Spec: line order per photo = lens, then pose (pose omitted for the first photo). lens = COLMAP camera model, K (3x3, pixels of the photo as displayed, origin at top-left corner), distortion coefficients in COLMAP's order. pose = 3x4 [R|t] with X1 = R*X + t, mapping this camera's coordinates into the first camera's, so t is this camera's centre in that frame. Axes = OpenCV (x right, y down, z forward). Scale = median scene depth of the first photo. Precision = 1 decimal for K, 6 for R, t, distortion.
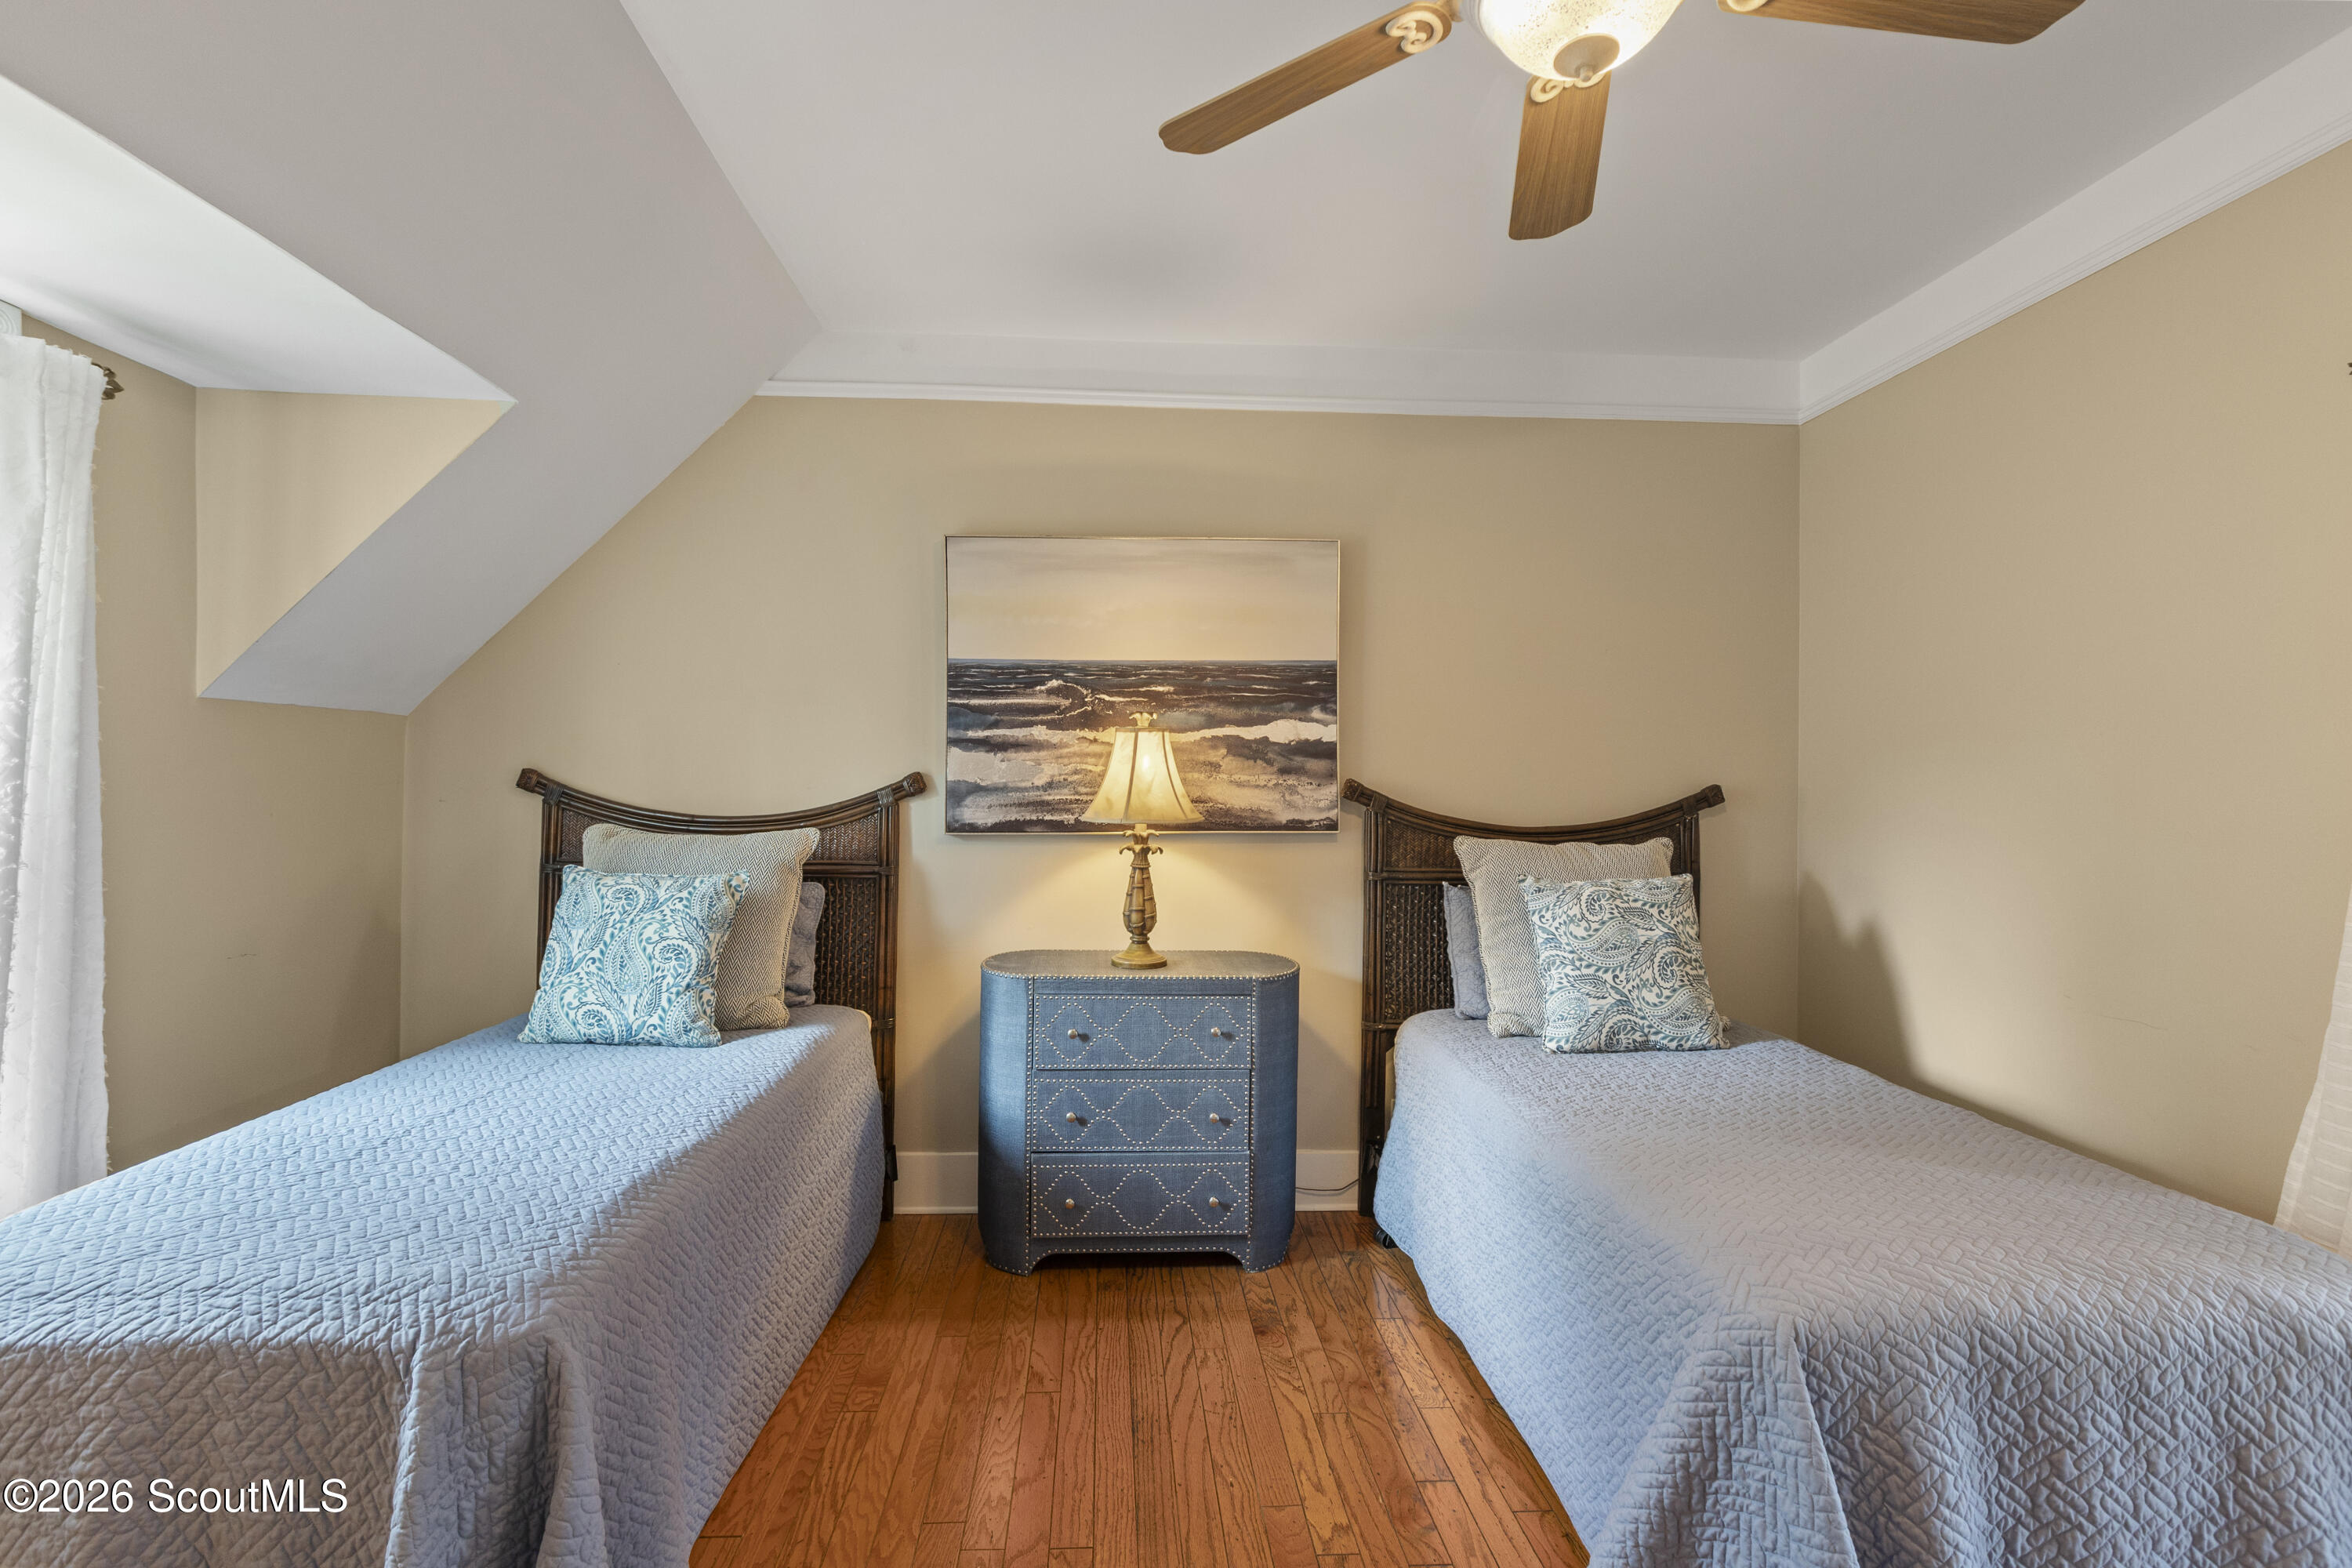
lens RADIAL K [[1057.1, 0, 1170.7], [0, 1057.1, 770.0], [0, 0, 1]] dist [-0.002671, 0.000493]
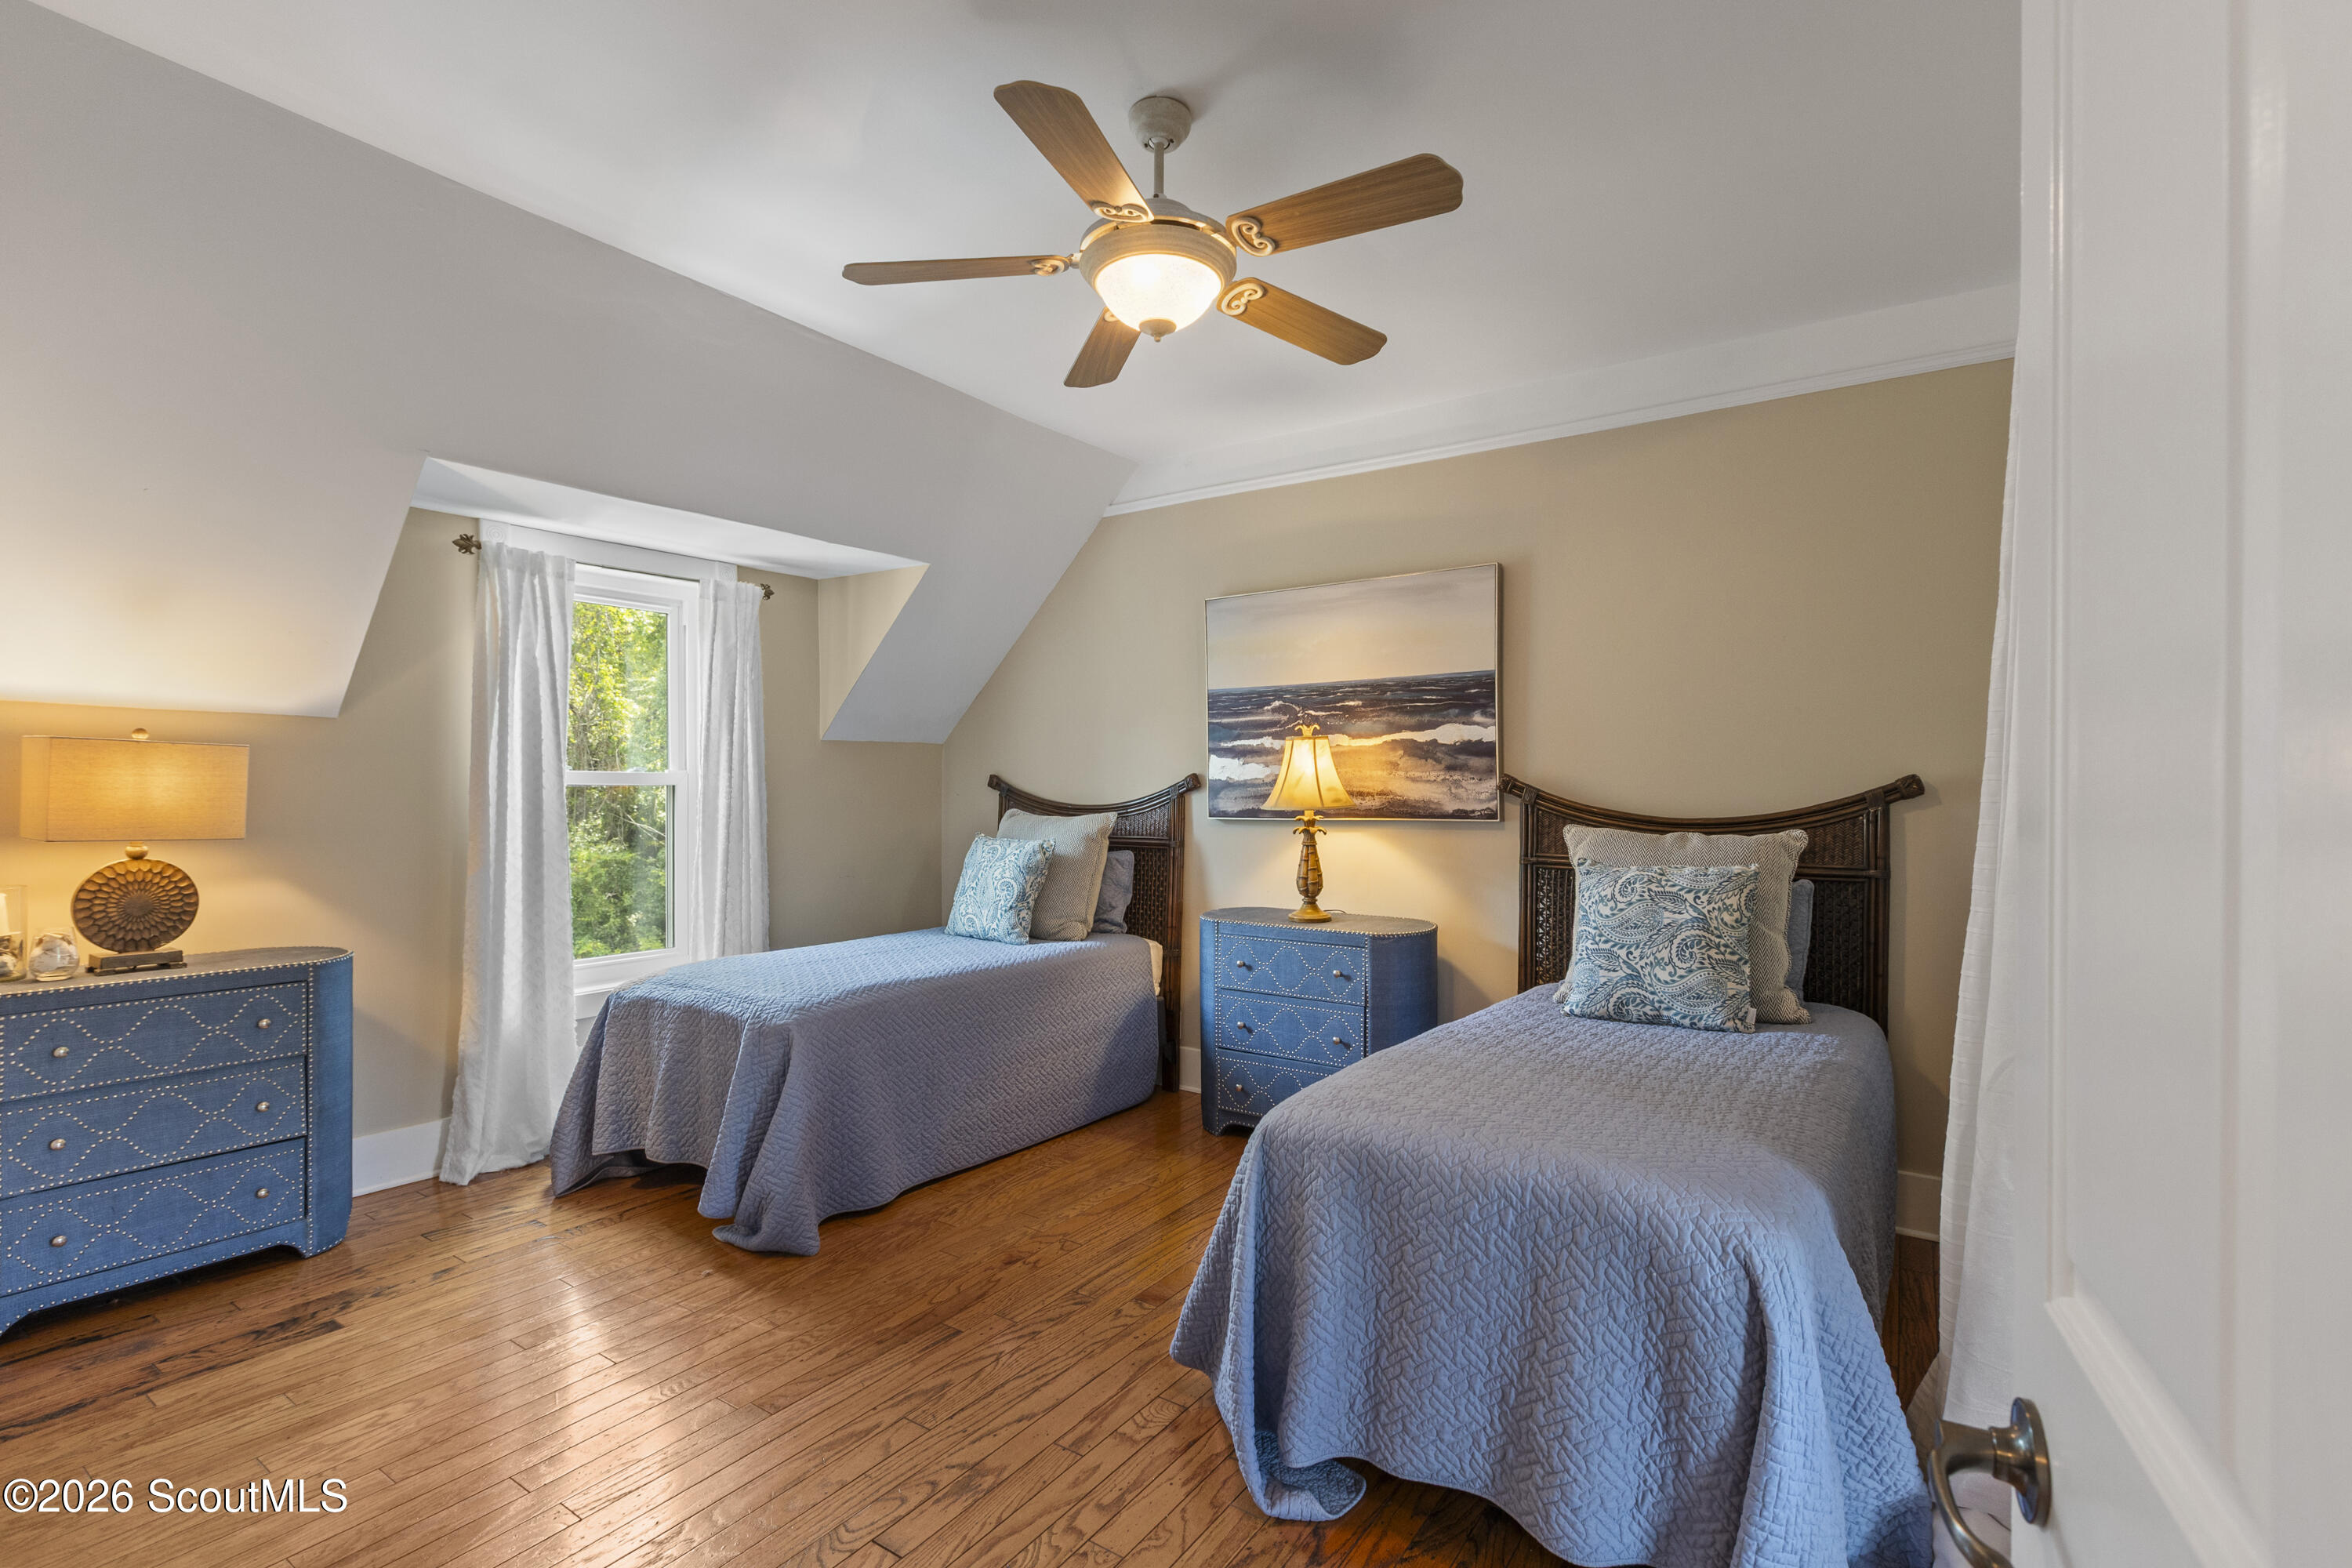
lens RADIAL K [[1074.0, 0, 1176.0], [0, 1074.0, 784.0], [0, 0, 1]] dist [-0.000084, 0.000172]
pose [[0.797119, -0.008397, -0.603764, 0.592501], [0.015927, 0.999848, 0.007123, 0.005526], [0.603612, -0.015294, 0.797131, -0.130992]]
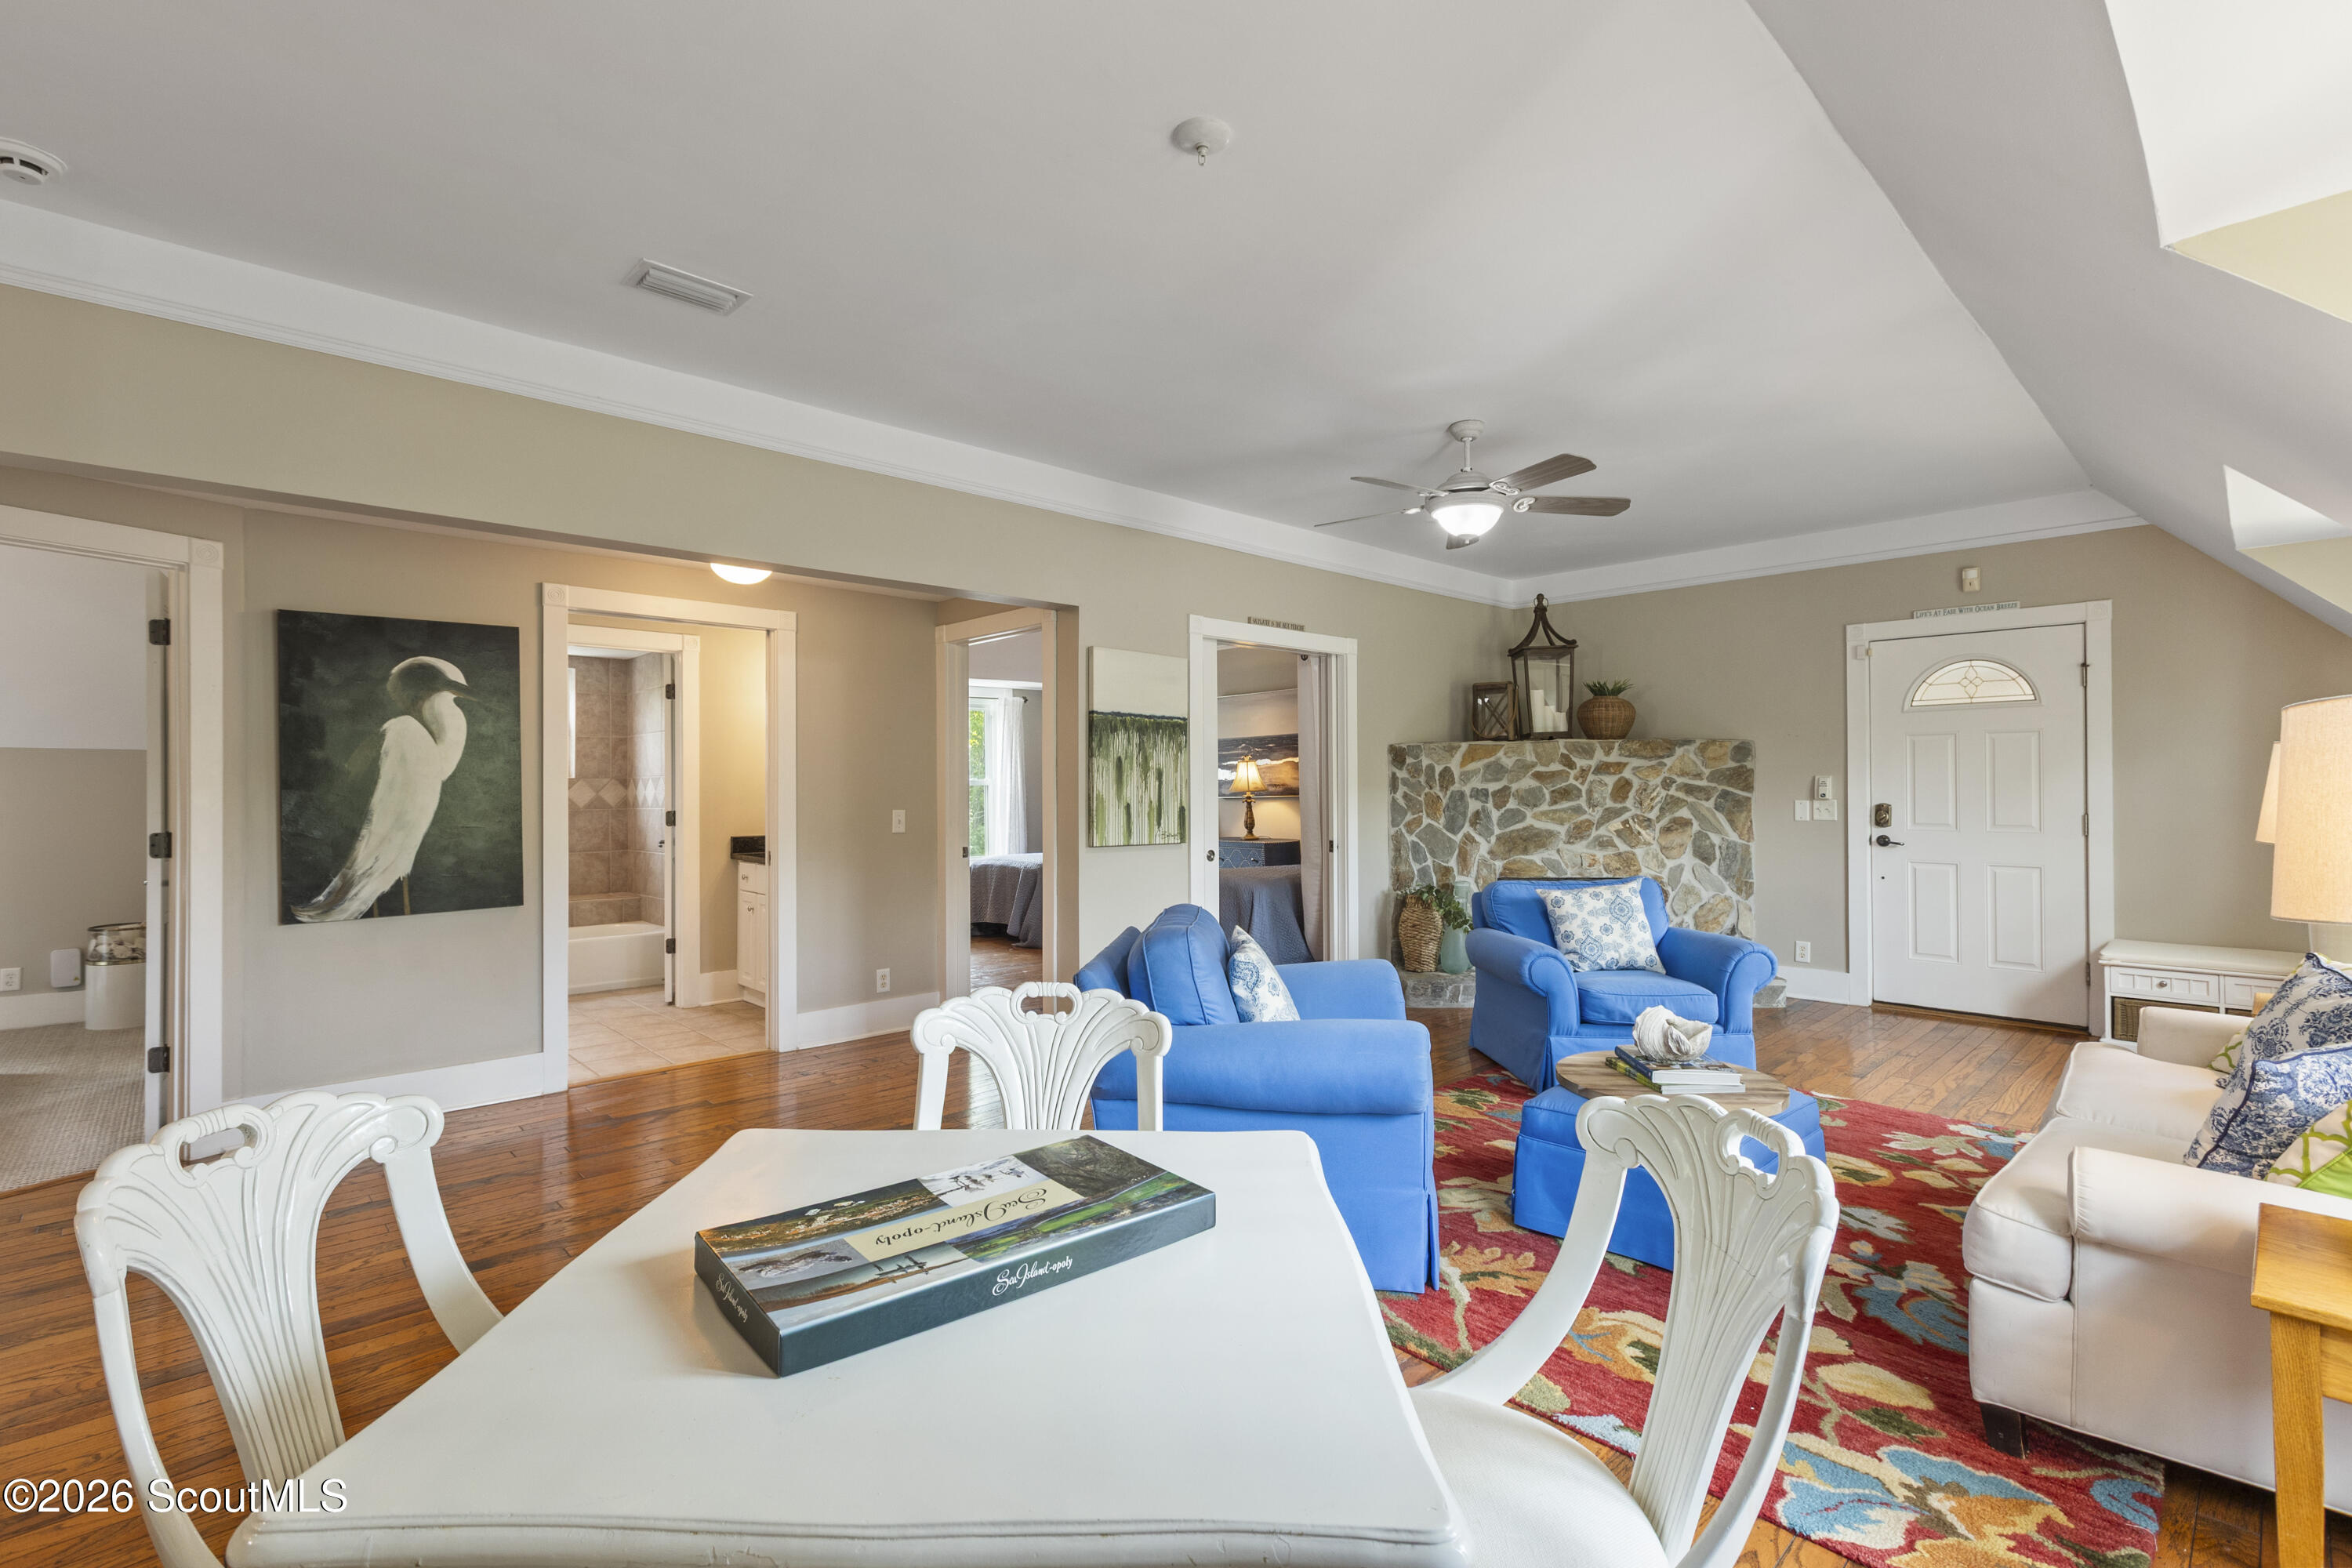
lens RADIAL K [[1074.0, 0, 1176.0], [0, 1074.0, 784.0], [0, 0, 1]] dist [-0.000084, 0.000172]
pose [[0.651570, -0.017913, -0.758377, 1.999996], [0.028641, 0.999589, 0.000996, 0.015848], [0.758048, -0.022369, 0.651815, -1.057459]]
